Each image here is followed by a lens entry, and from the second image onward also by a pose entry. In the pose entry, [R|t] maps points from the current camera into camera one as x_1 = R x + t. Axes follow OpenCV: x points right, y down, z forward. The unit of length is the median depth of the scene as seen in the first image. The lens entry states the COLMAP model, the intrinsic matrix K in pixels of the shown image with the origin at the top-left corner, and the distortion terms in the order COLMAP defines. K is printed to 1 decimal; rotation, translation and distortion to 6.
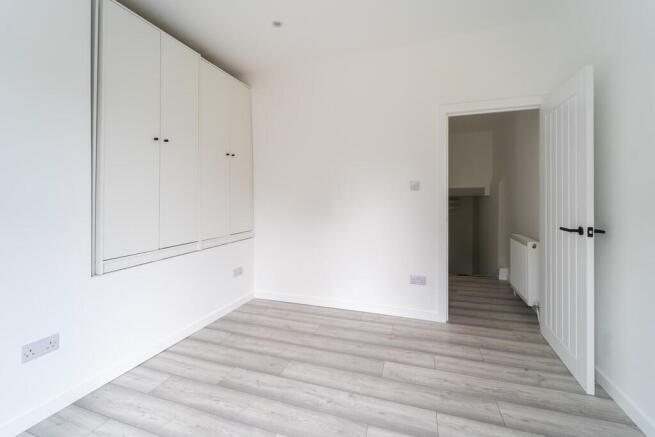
lens RADIAL K [[266.2, 0, 332.2], [0, 266.2, 208.9], [0, 0, 1]] dist [0.000973, 0.000293]
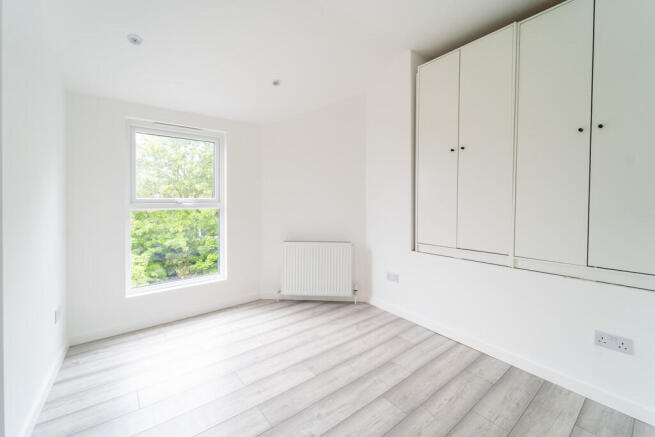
lens RADIAL K [[266.2, 0, 326.1], [0, 266.2, 214.7], [0, 0, 1]] dist [0.000973, 0.000293]
pose [[-0.556597, 0.043239, -0.829656, 0.623104], [-0.035165, 0.996524, 0.075527, -0.058603], [0.830038, 0.071213, -0.553142, 1.263435]]
